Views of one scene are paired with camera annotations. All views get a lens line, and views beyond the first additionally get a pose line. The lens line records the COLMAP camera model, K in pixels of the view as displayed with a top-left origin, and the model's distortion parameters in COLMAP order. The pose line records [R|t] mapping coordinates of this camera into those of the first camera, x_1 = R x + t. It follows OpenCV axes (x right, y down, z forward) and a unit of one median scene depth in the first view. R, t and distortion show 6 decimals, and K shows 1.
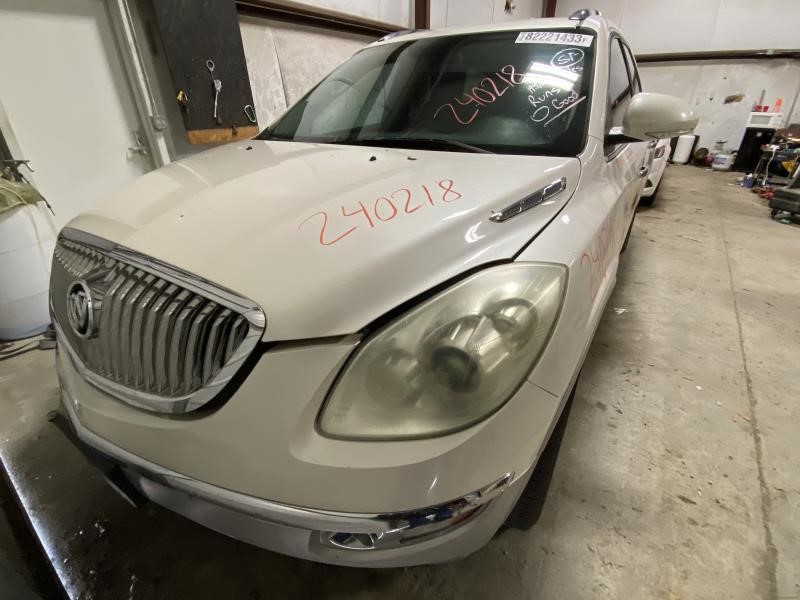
lens RADIAL K [[358.5, 0, 400.0], [0, 358.5, 300.0], [0, 0, 1]] dist [0.002063, -0.000127]
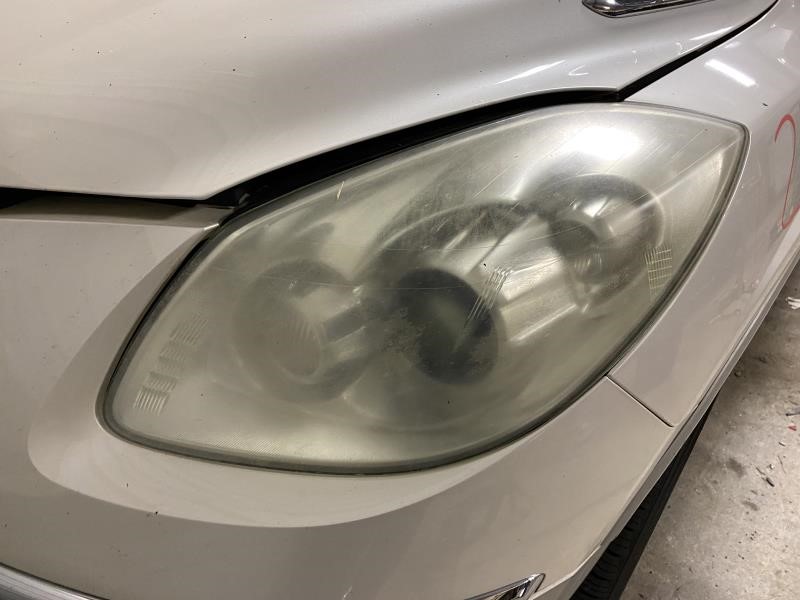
lens RADIAL K [[621.4, 0, 400.0], [0, 621.4, 300.0], [0, 0, 1]] dist [-0.015938, 0.006338]
pose [[0.989832, 0.142200, -0.003426, 0.101191], [-0.141298, 0.985753, 0.091243, 0.101535], [0.016352, -0.089832, 0.995823, 0.274001]]
